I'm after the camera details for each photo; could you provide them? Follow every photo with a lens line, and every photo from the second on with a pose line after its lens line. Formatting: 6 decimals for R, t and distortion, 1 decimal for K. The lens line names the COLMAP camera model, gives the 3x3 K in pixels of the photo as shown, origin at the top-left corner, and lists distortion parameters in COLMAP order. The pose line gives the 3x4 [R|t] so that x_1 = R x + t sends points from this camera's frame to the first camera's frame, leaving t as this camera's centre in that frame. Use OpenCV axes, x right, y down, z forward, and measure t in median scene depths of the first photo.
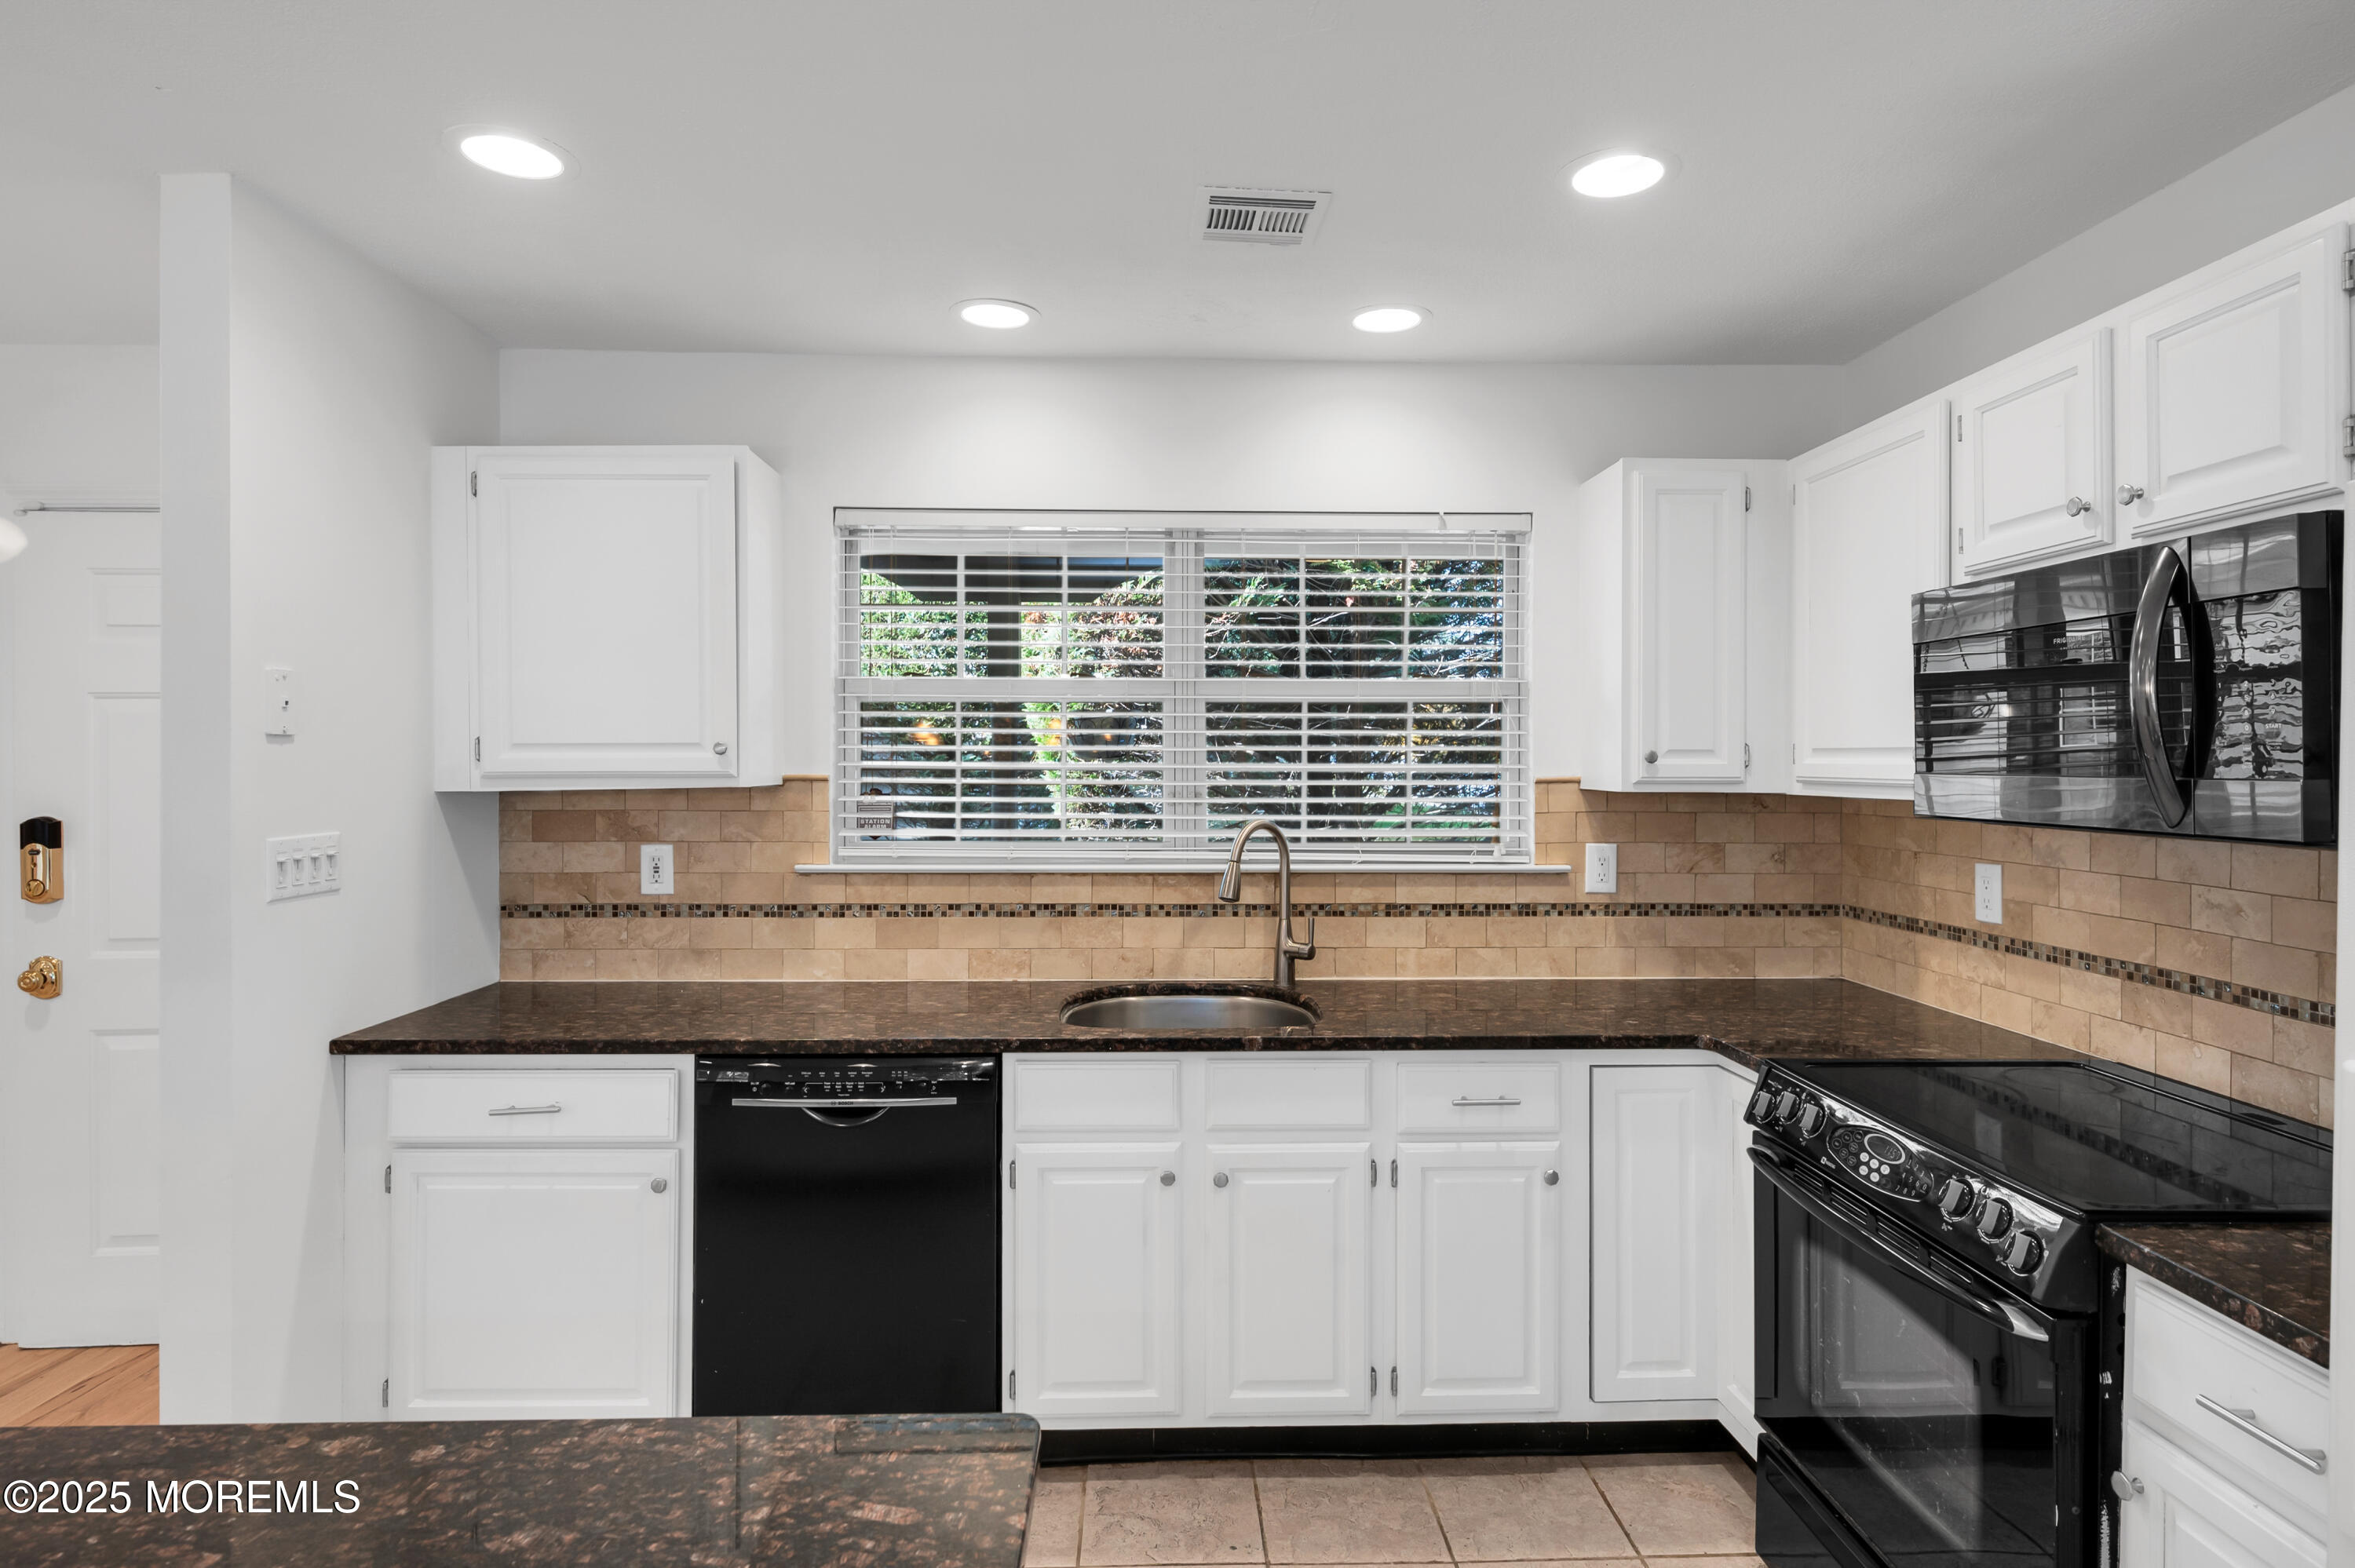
lens RADIAL K [[1256.5, 0, 1197.1], [0, 1256.5, 756.1], [0, 0, 1]] dist [-0.004527, -0.001262]
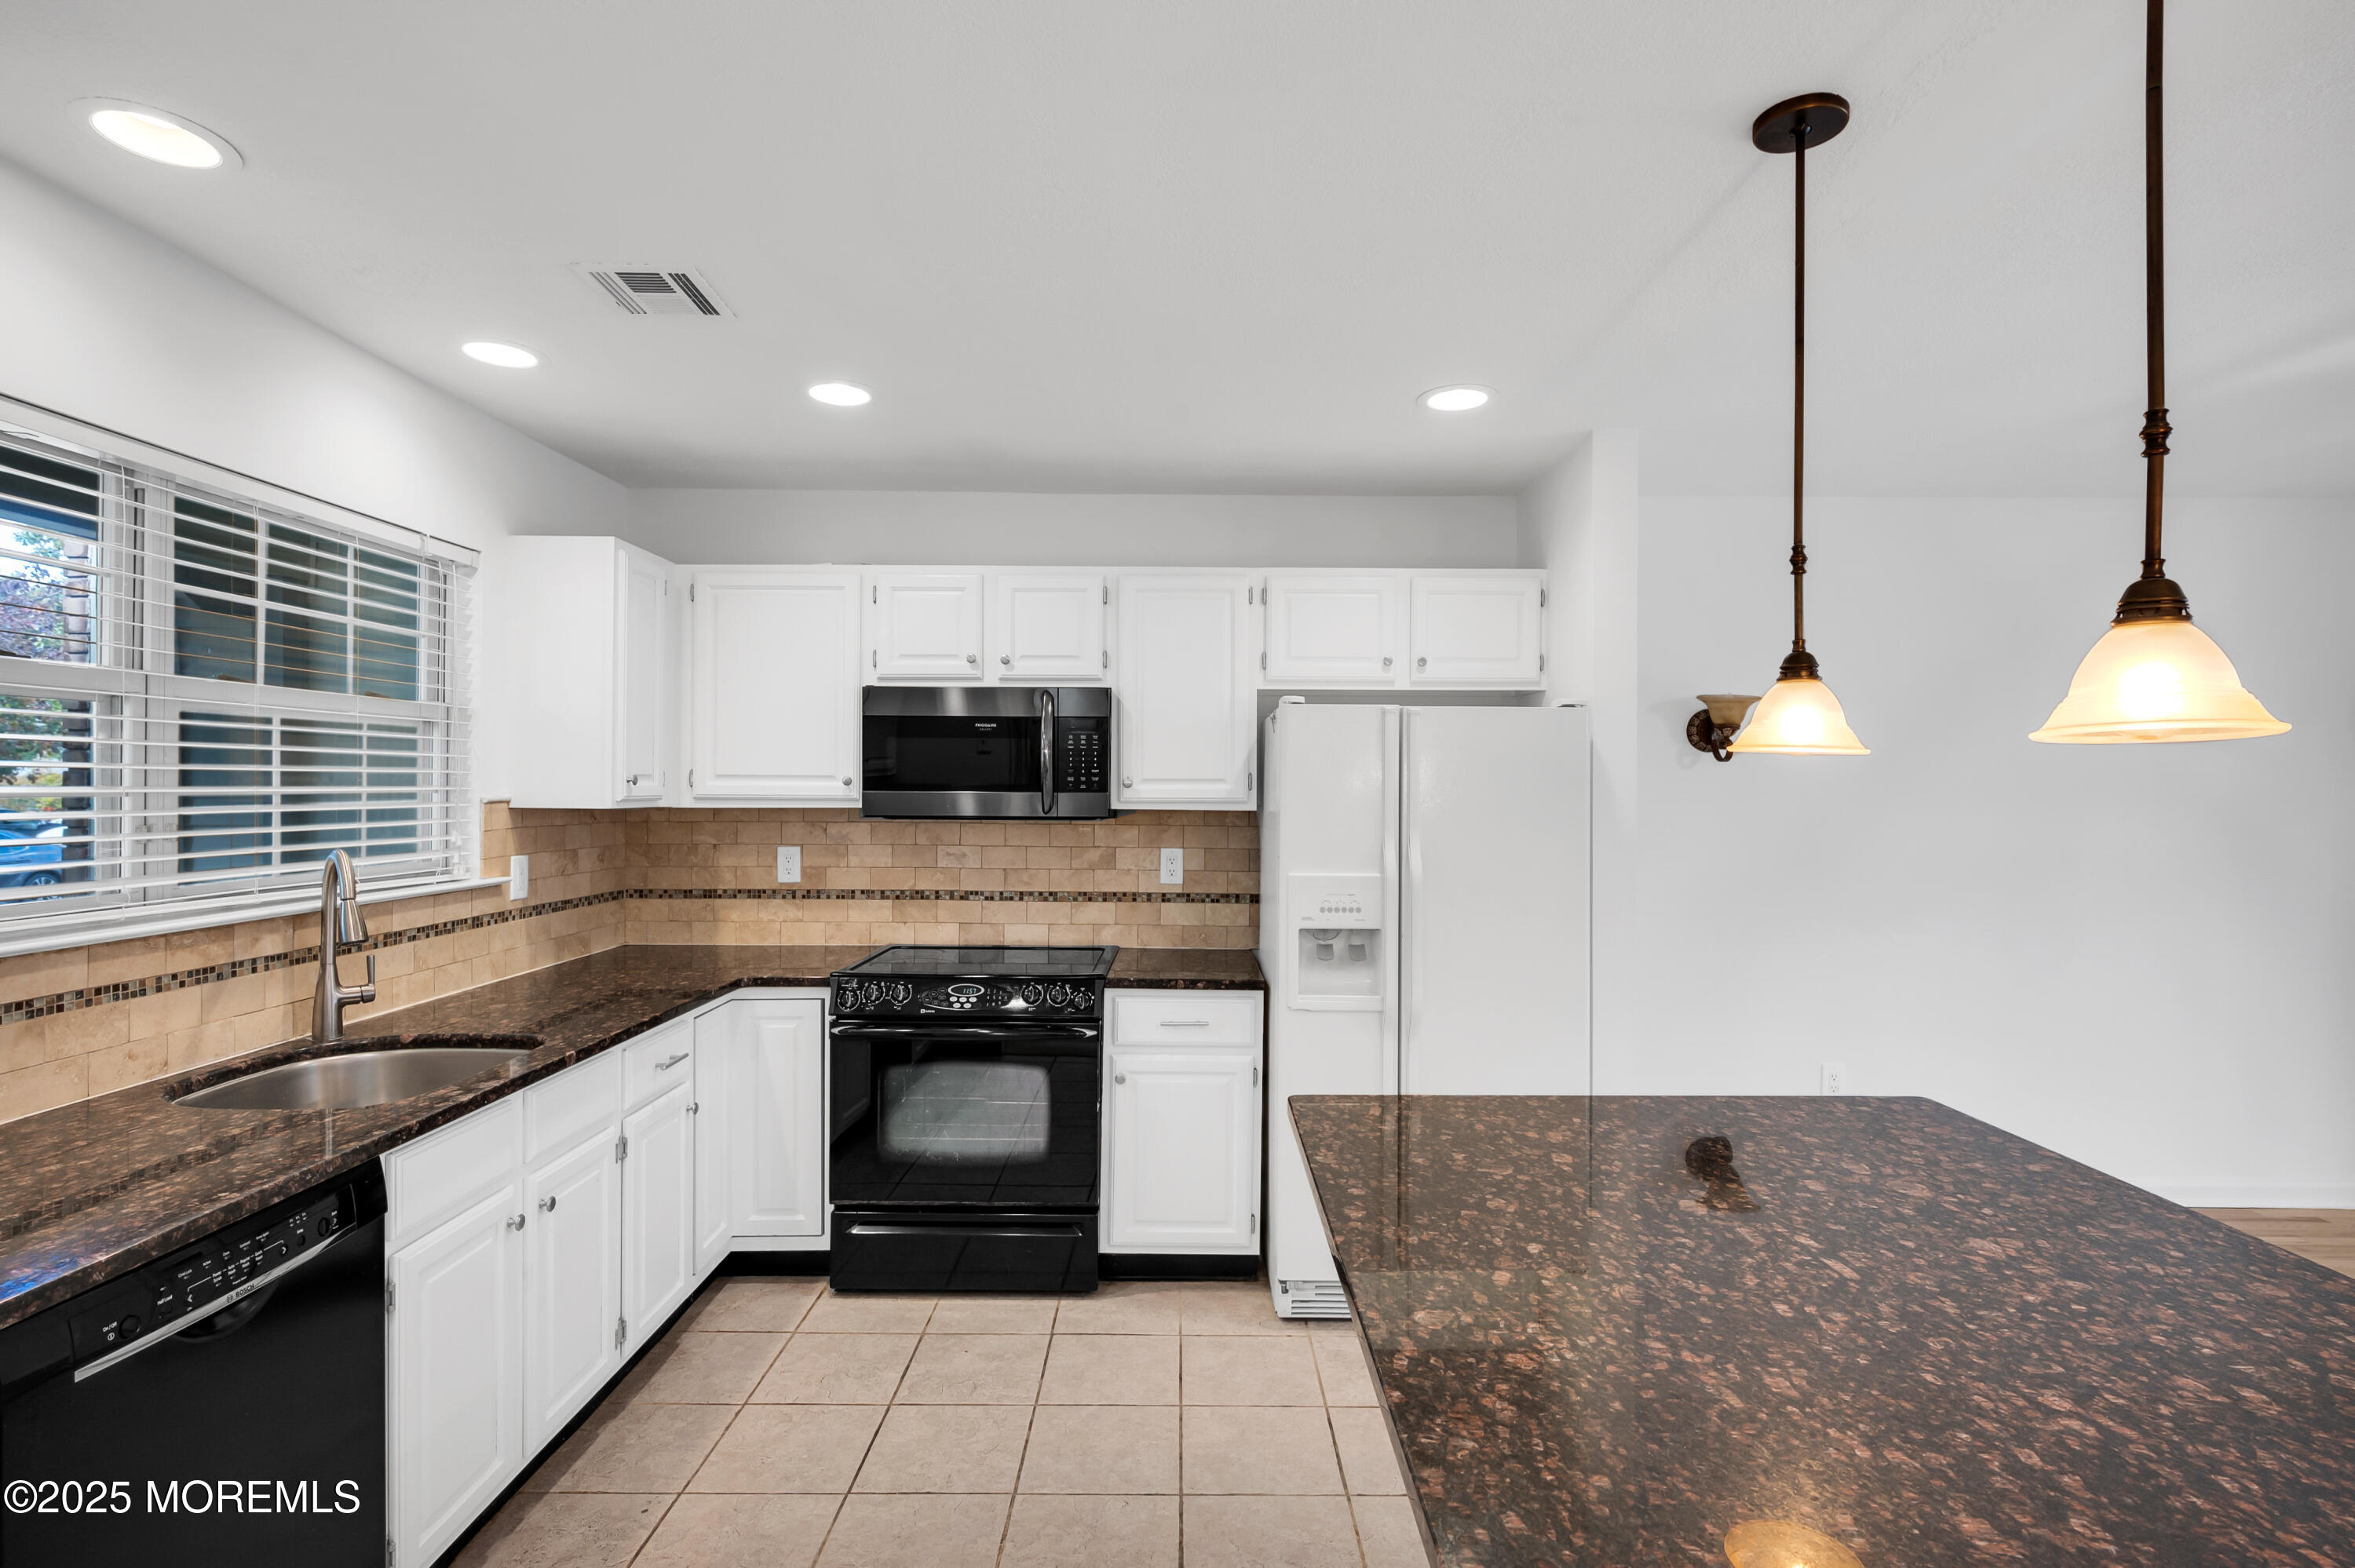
lens RADIAL K [[1107.6, 0, 1184.6], [0, 1107.6, 782.6], [0, 0, 1]] dist [0.001515, -0.000009]
pose [[0.041378, -0.000398, 0.999143, -0.672213], [-0.007373, 0.999973, 0.000704, -0.001514], [-0.999116, -0.007396, 0.041374, 0.368636]]
